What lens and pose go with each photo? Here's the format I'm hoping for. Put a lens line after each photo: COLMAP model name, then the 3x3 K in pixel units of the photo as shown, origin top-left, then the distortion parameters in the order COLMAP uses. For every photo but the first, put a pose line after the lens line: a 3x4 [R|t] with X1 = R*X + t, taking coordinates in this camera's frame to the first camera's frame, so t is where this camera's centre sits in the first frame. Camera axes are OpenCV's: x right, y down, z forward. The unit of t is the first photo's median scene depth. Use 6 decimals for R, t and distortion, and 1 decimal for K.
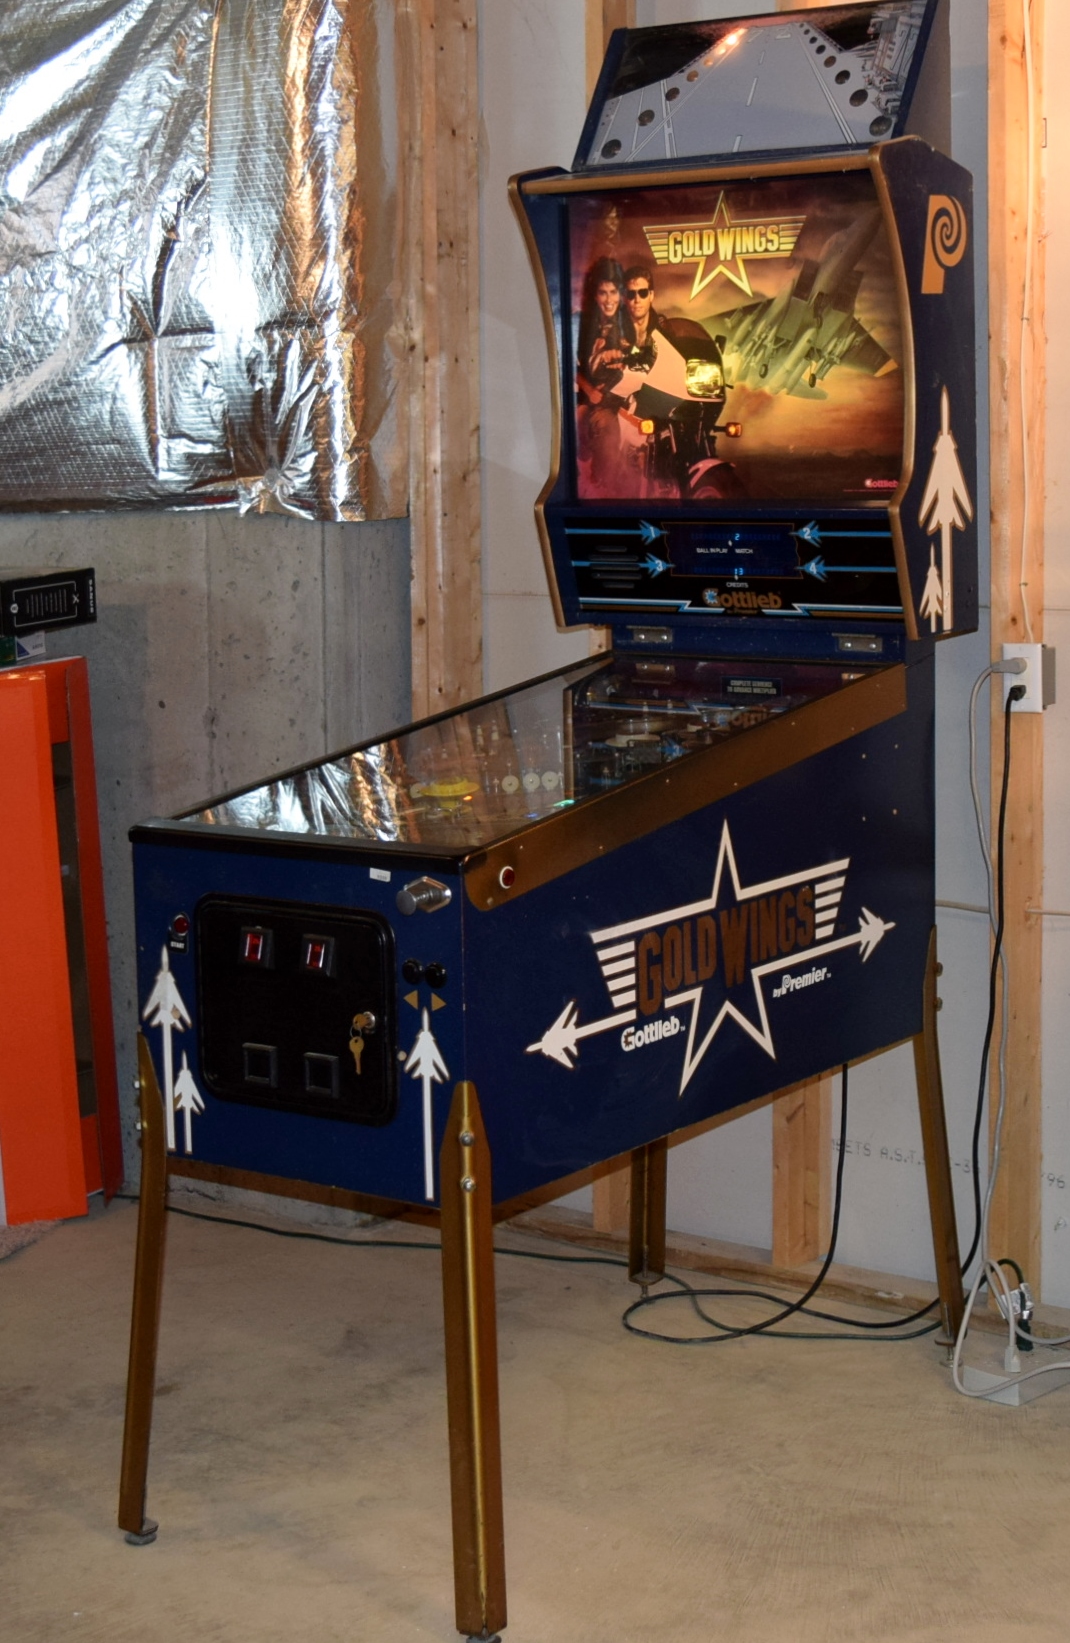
lens RADIAL K [[2618.6, 0, 652.8], [0, 2618.6, 692.4], [0, 0, 1]] dist [-0.030157, -0.049879]
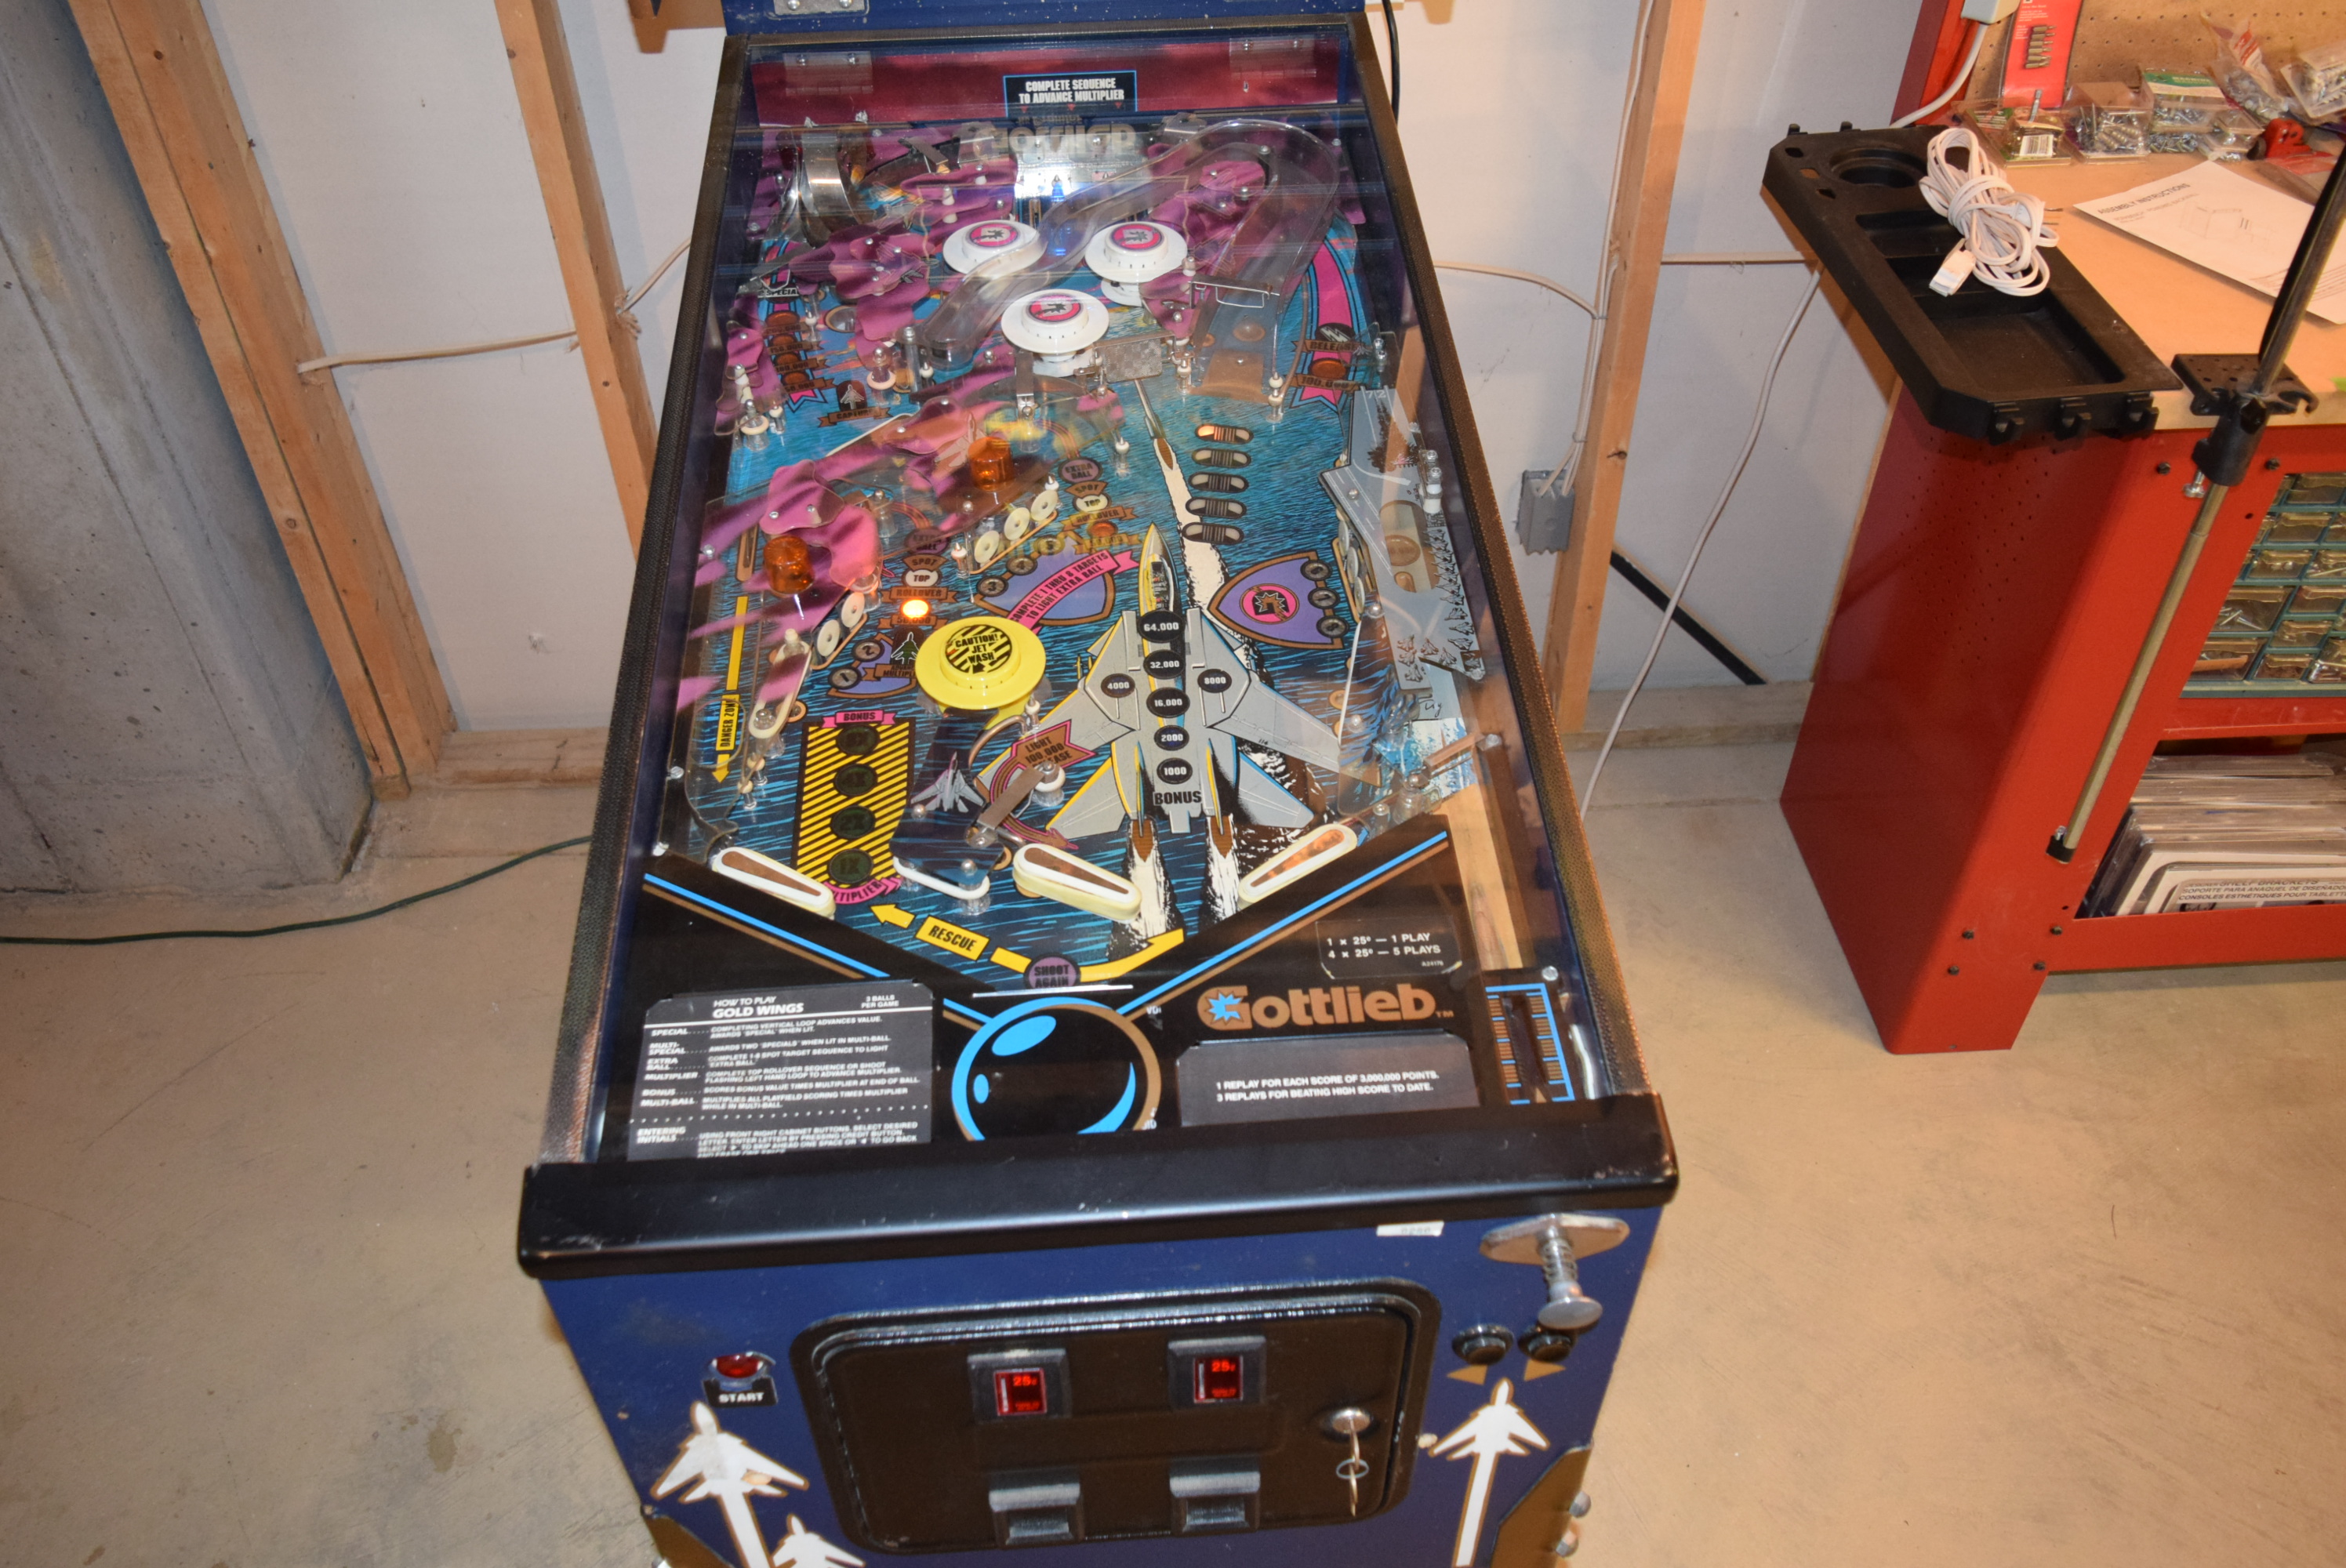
lens RADIAL K [[1823.4, 0, 1160.4], [0, 1823.4, 788.4], [0, 0, 1]] dist [-0.023983, 0.010899]
pose [[0.789238, -0.418002, 0.449864, -0.181893], [0.059969, 0.781535, 0.620973, -0.124328], [-0.611153, -0.463117, 0.641884, 0.687354]]
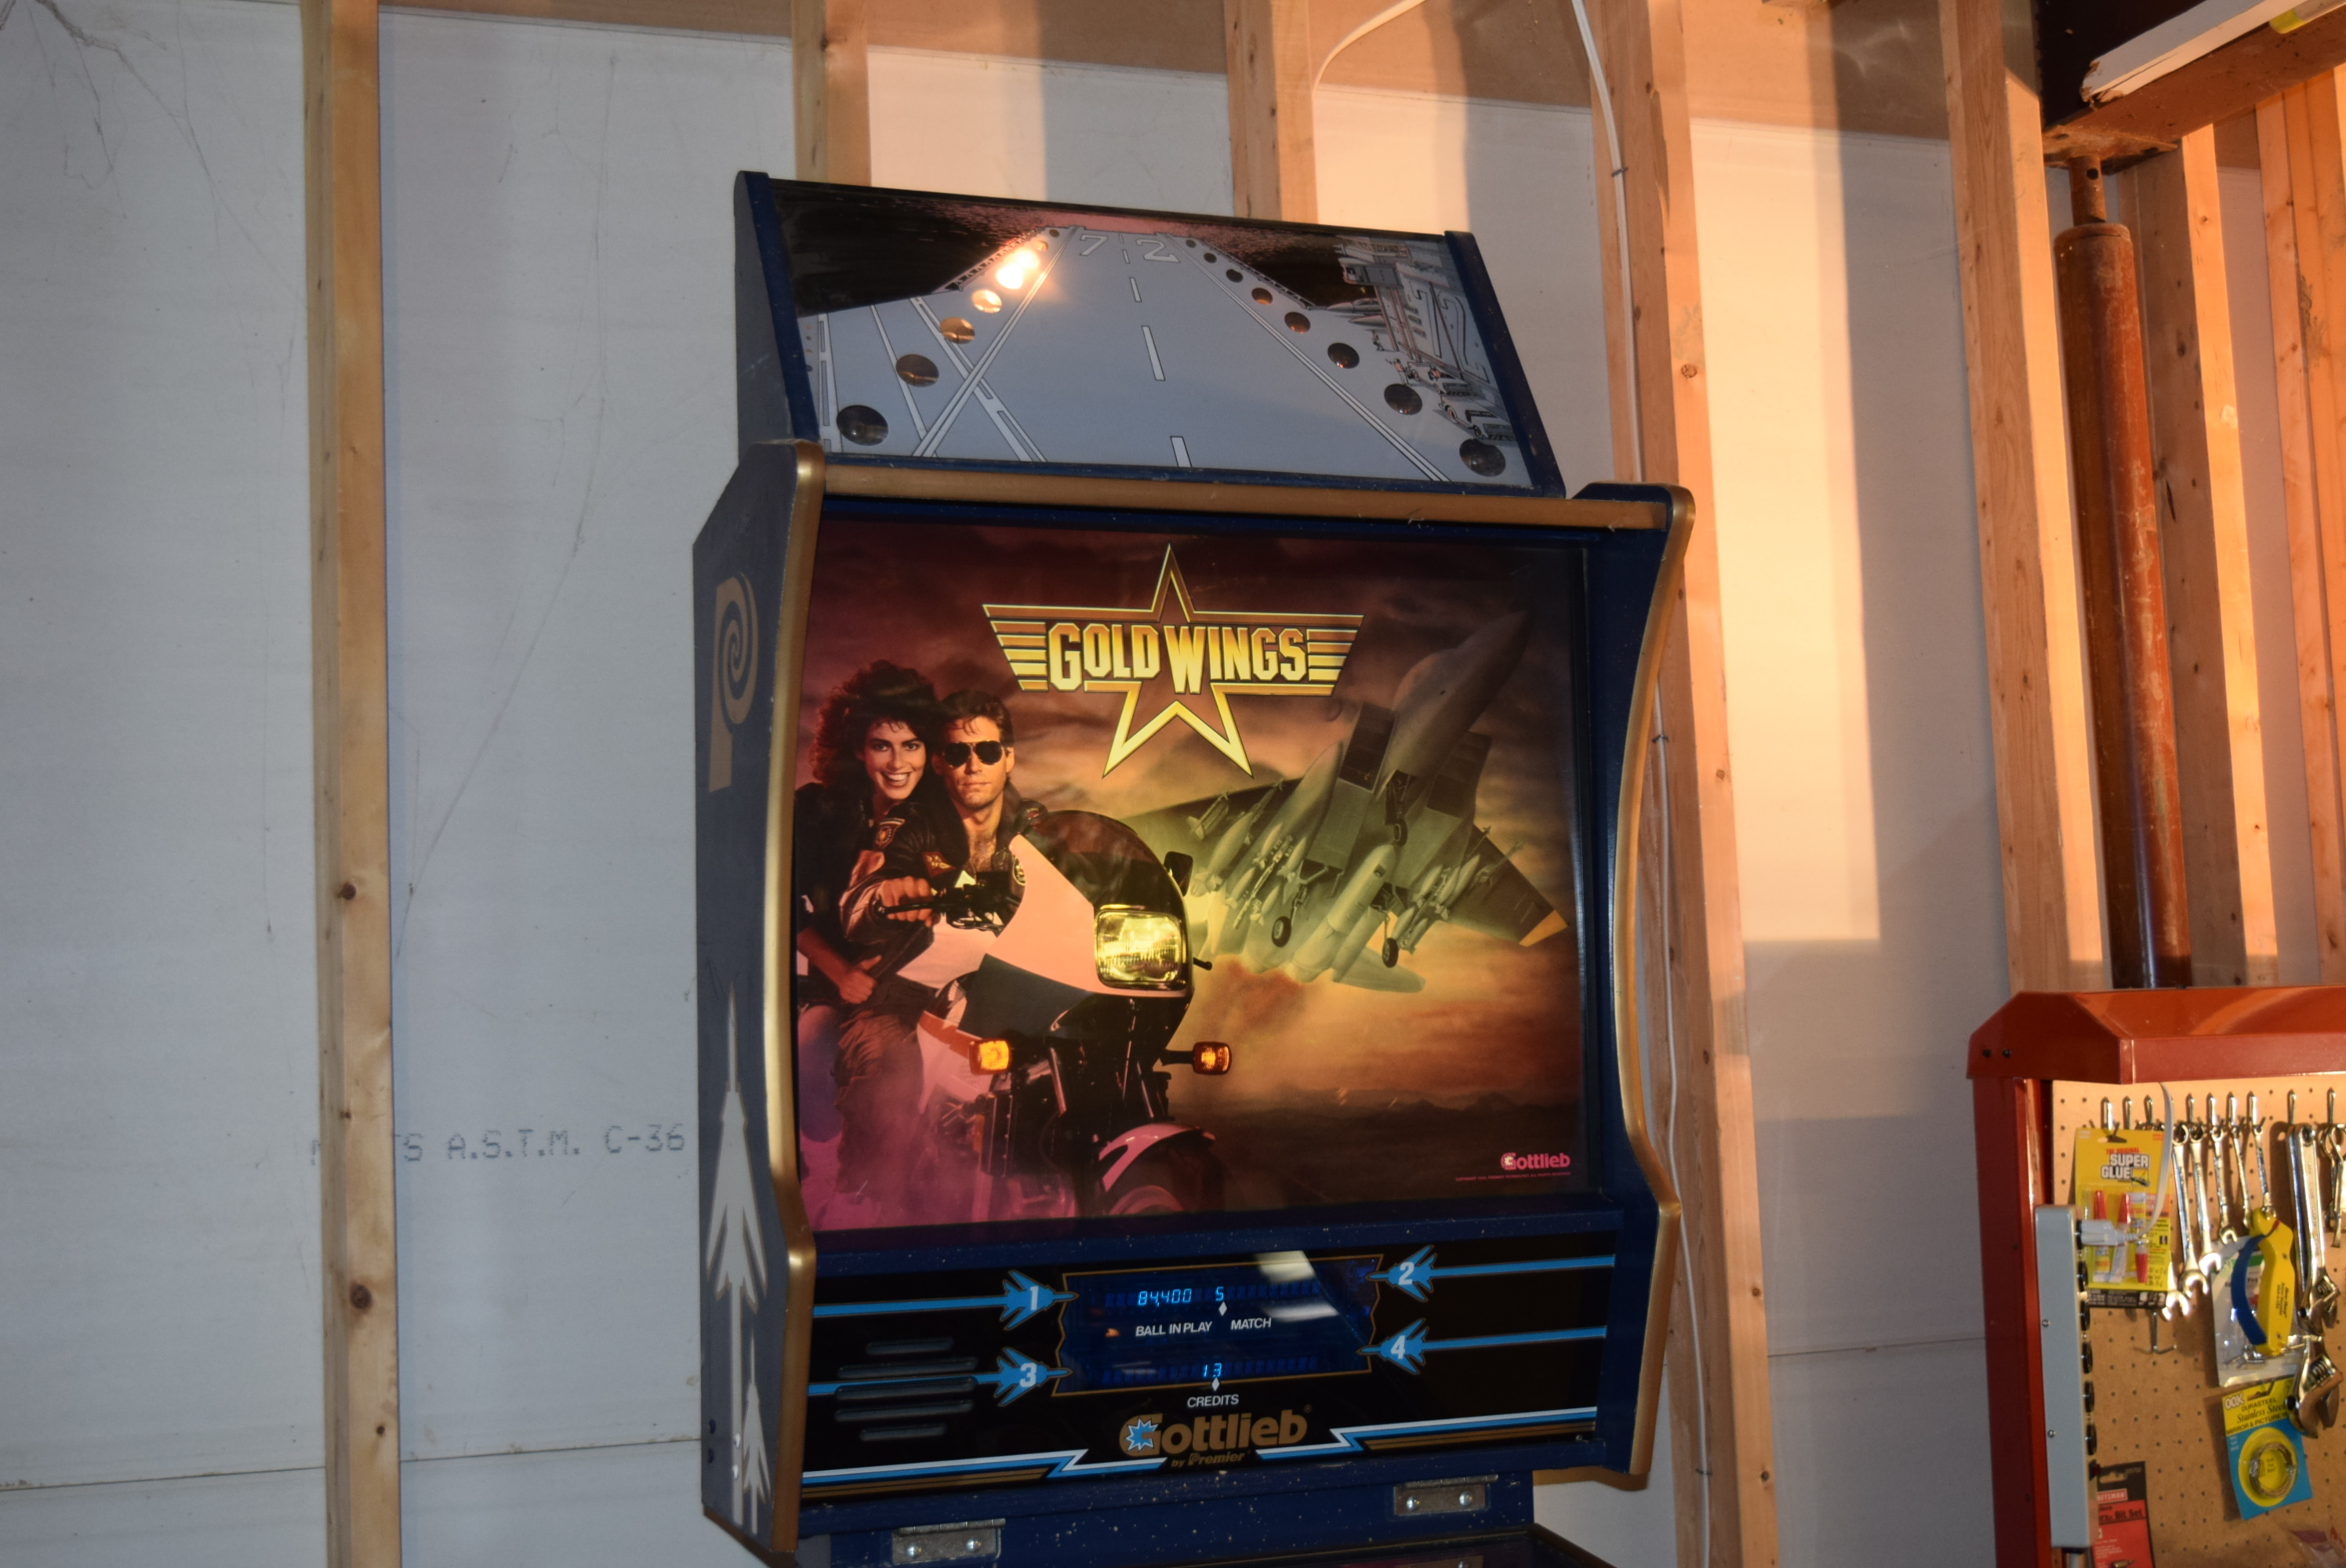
lens RADIAL K [[3025.1, 0, 1164.1], [0, 3025.1, 782.2], [0, 0, 1]] dist [-0.054762, 0.066687]
pose [[0.559022, 0.069131, 0.826266, -0.414985], [0.102520, 0.983108, -0.151616, -0.068784], [-0.822790, 0.169466, 0.542492, 0.714724]]
